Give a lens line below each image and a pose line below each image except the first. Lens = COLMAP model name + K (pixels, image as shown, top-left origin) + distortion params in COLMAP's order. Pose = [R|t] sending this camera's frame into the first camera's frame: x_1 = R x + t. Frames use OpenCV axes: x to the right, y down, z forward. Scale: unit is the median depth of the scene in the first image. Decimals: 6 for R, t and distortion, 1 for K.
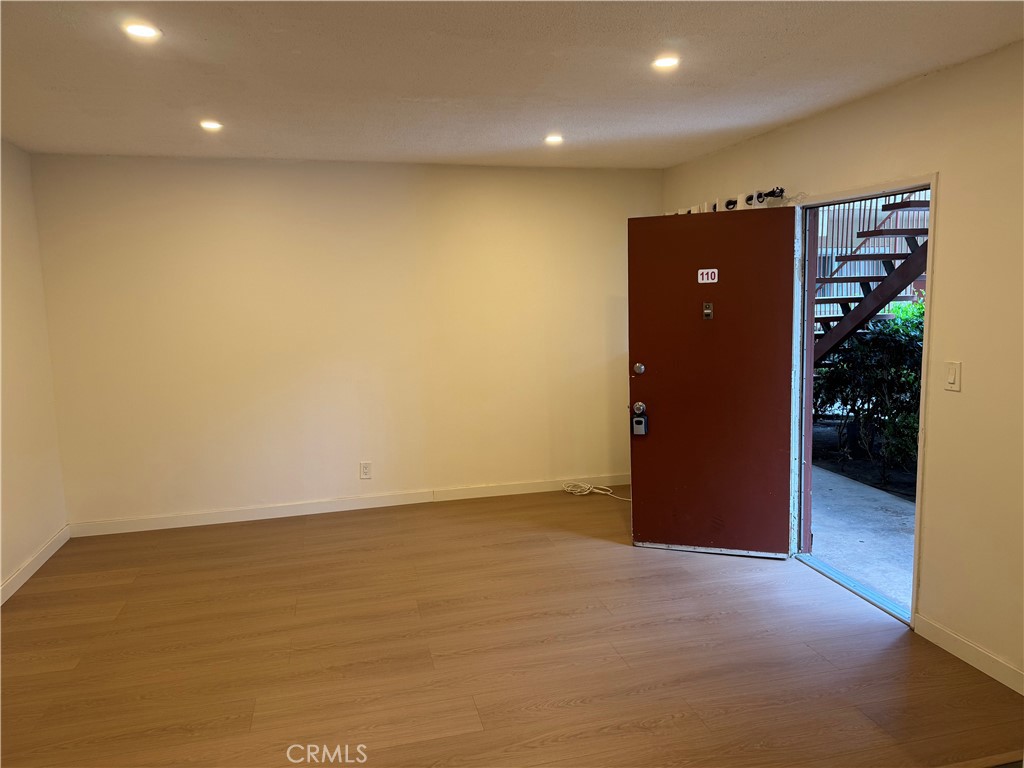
lens RADIAL K [[697.7, 0, 500.8], [0, 697.7, 384.3], [0, 0, 1]] dist [0.068482, -0.098093]
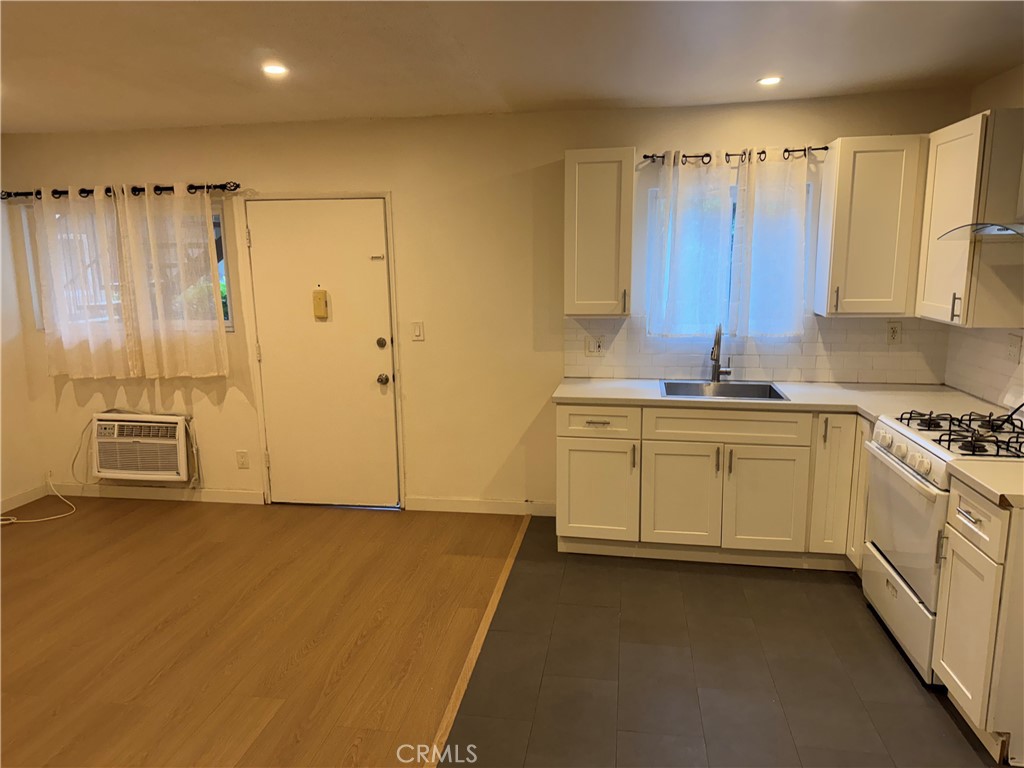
lens RADIAL K [[698.7, 0, 502.7], [0, 698.7, 389.9], [0, 0, 1]] dist [0.044823, -0.056401]
pose [[0.402460, -0.147351, 0.903501, -0.379142], [0.129442, 0.986204, 0.103179, -0.009707], [-0.906240, 0.075425, 0.415981, 0.129040]]
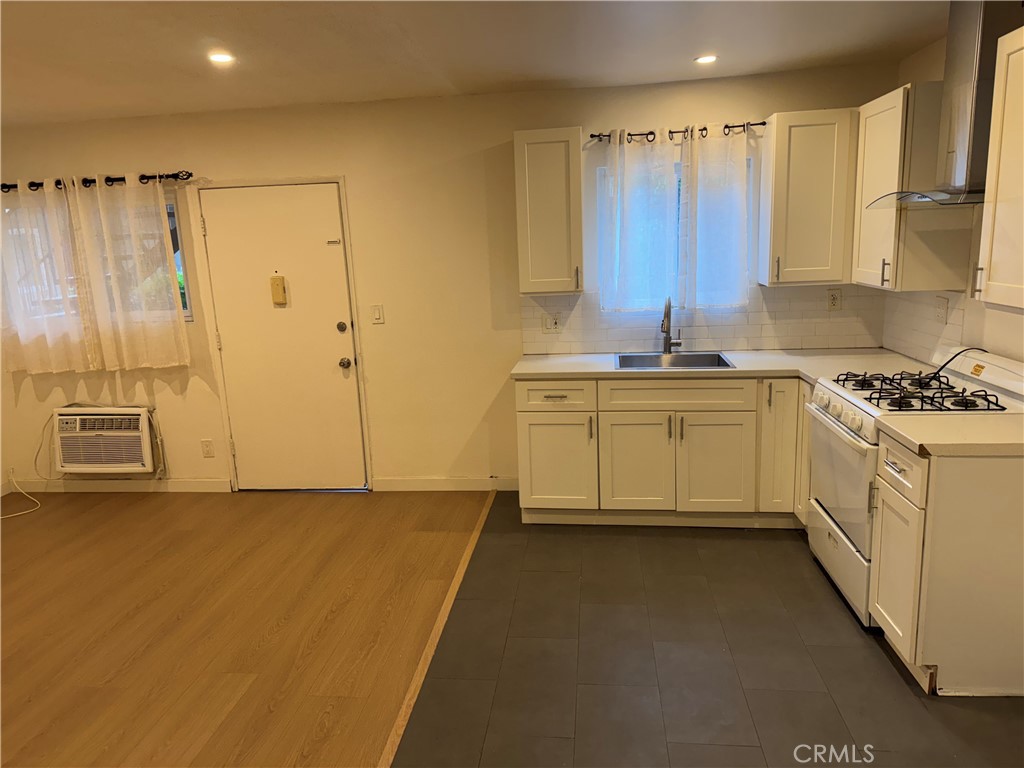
lens RADIAL K [[697.7, 0, 500.8], [0, 697.7, 384.3], [0, 0, 1]] dist [0.068482, -0.098093]
pose [[0.360957, -0.177046, 0.915623, -0.394127], [0.162447, 0.978741, 0.125210, -0.004545], [-0.918325, 0.103545, 0.382044, 0.109191]]
